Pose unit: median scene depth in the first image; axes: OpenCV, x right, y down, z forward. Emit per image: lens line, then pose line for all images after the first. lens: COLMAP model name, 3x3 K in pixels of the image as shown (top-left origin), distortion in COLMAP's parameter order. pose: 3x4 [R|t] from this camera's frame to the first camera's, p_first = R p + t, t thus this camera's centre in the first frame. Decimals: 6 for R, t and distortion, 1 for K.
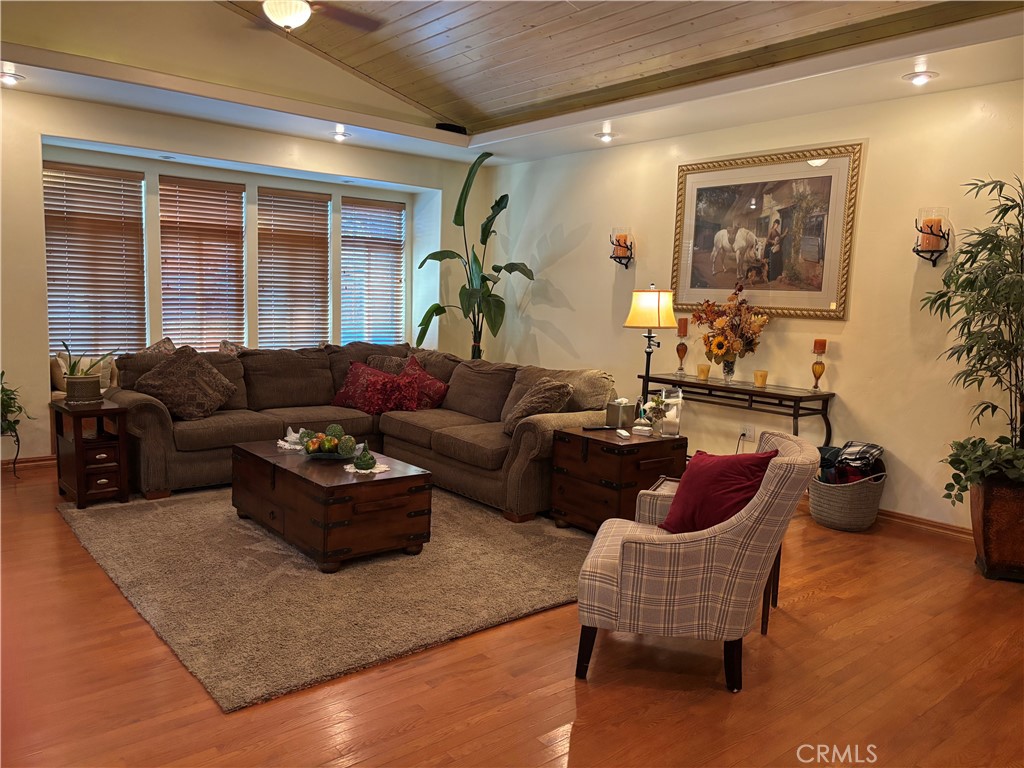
lens RADIAL K [[769.7, 0, 513.1], [0, 769.7, 384.6], [0, 0, 1]] dist [-0.010693, -0.011846]
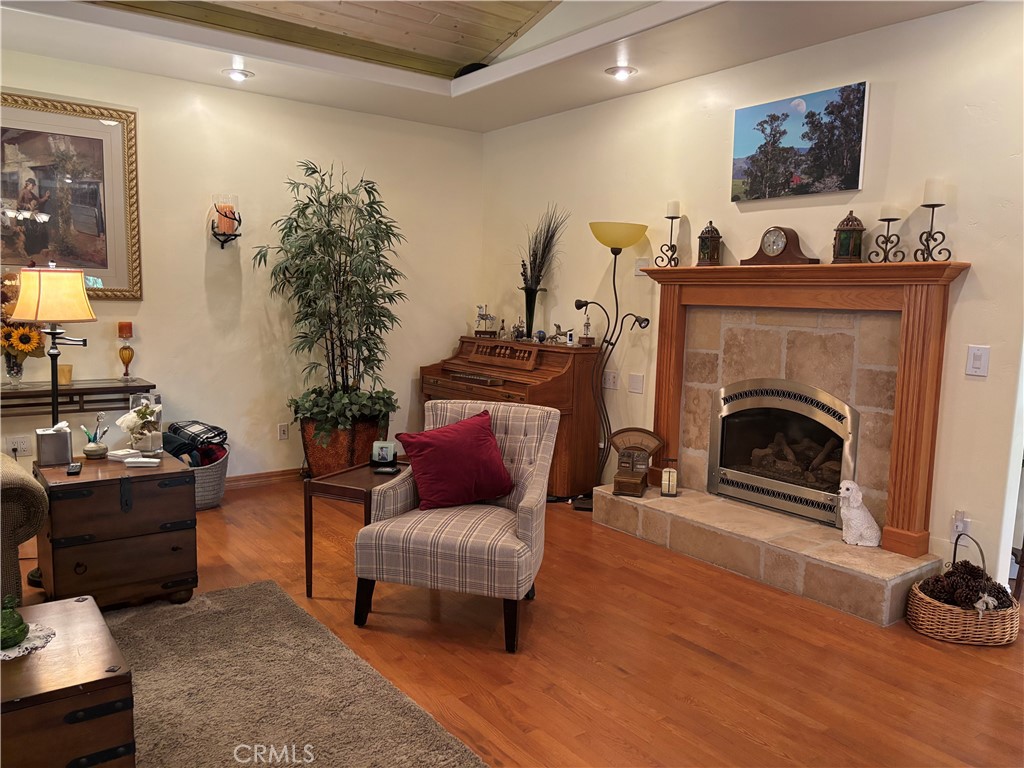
lens RADIAL K [[769.7, 0, 513.6], [0, 769.7, 386.0], [0, 0, 1]] dist [-0.010693, -0.011846]
pose [[0.040734, -0.146684, 0.988344, -0.491830], [0.090125, 0.985673, 0.142573, -0.071806], [-0.995097, 0.083267, 0.053370, 0.493859]]
